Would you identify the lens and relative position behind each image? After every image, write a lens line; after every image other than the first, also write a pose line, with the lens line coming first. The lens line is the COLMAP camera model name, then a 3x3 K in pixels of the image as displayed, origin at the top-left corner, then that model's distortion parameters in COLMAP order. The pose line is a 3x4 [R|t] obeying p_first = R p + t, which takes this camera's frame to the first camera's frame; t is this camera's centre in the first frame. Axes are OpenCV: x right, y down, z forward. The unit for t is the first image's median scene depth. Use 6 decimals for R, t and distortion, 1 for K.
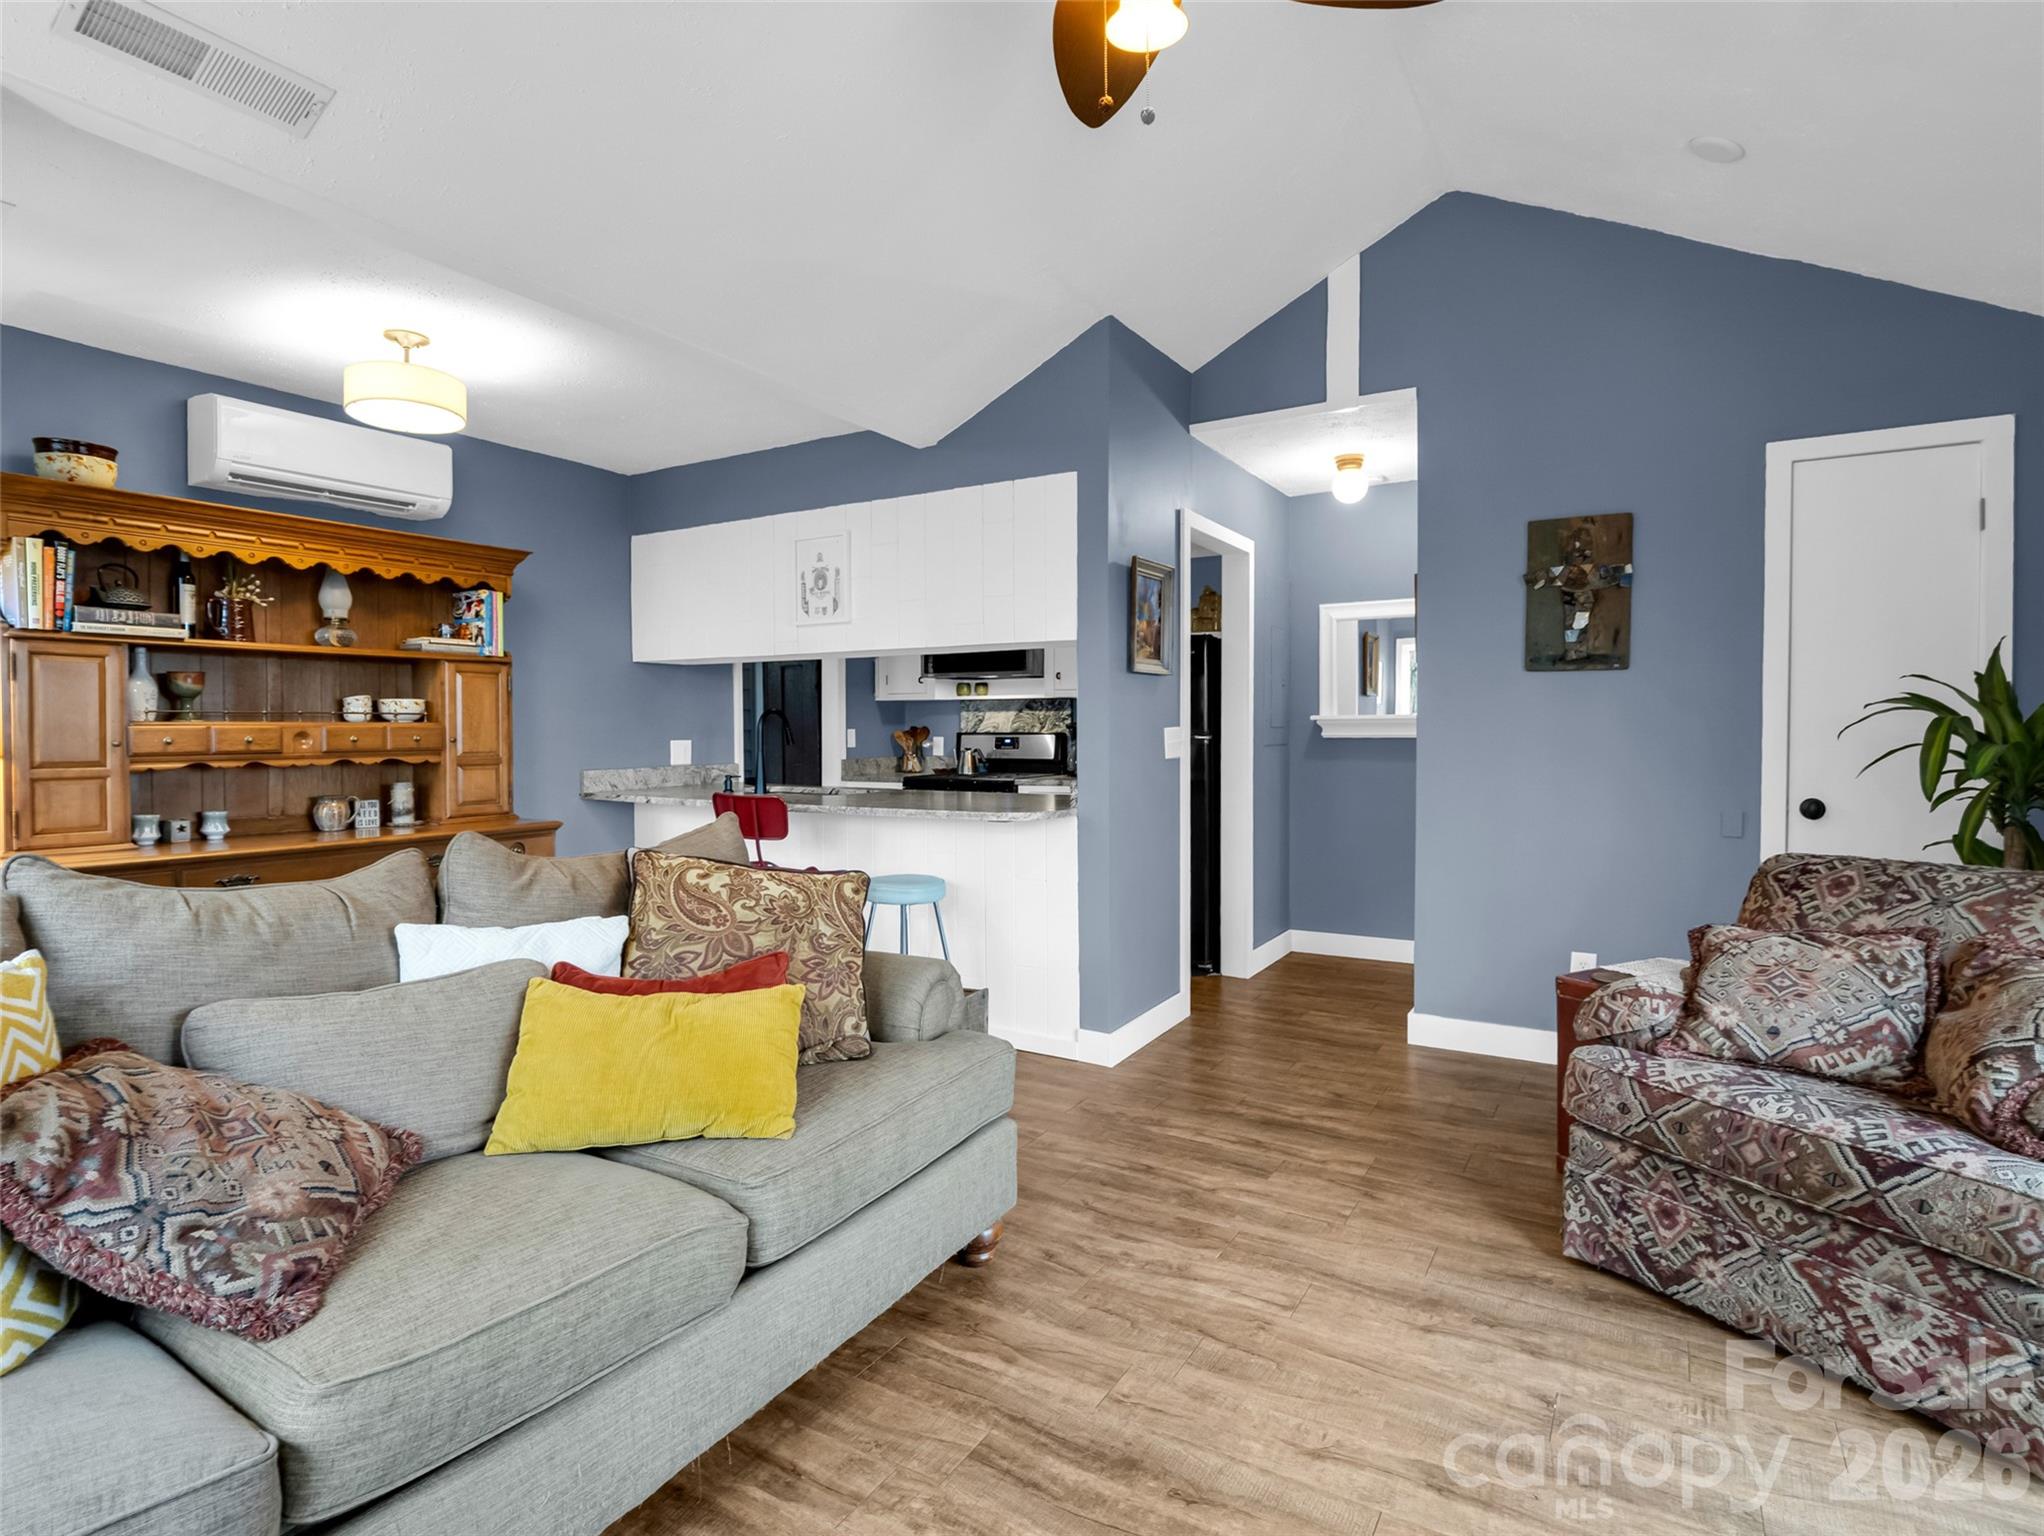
lens RADIAL K [[1034.8, 0, 1015.2], [0, 1034.8, 749.8], [0, 0, 1]] dist [-0.016559, 0.001904]
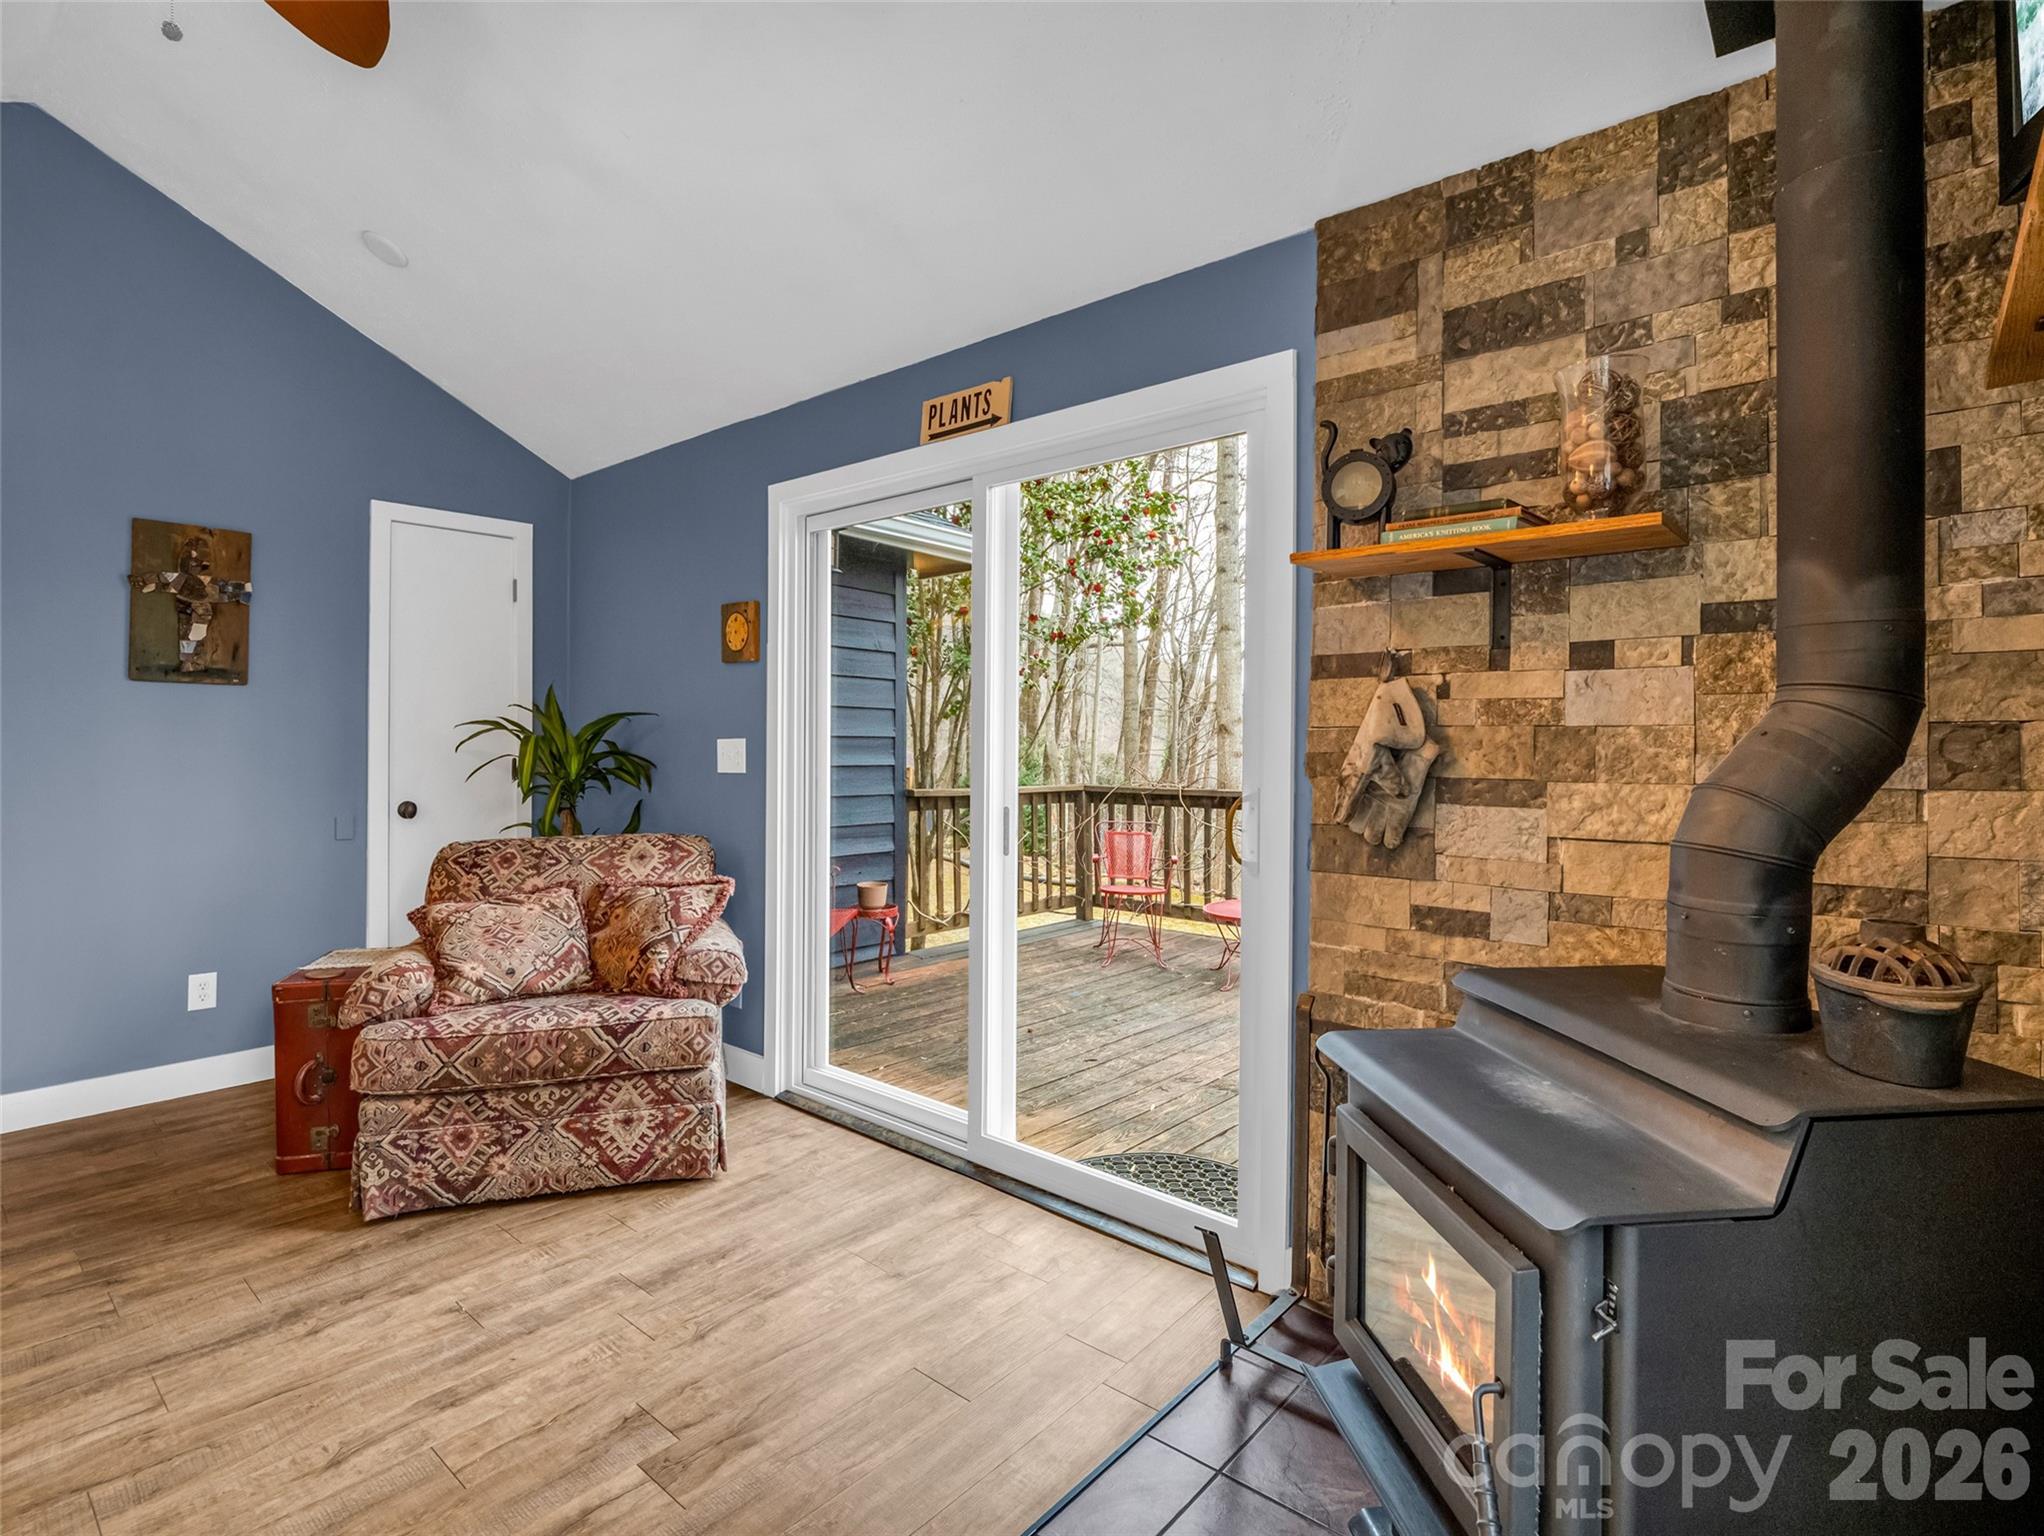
lens RADIAL K [[1034.8, 0, 1012.3], [0, 1034.8, 750.6], [0, 0, 1]] dist [-0.016559, 0.001904]
pose [[0.171564, -0.003879, 0.985165, -0.490515], [0.018930, 0.999821, 0.000640, 0.000753], [-0.984991, 0.018539, 0.171607, 0.137755]]
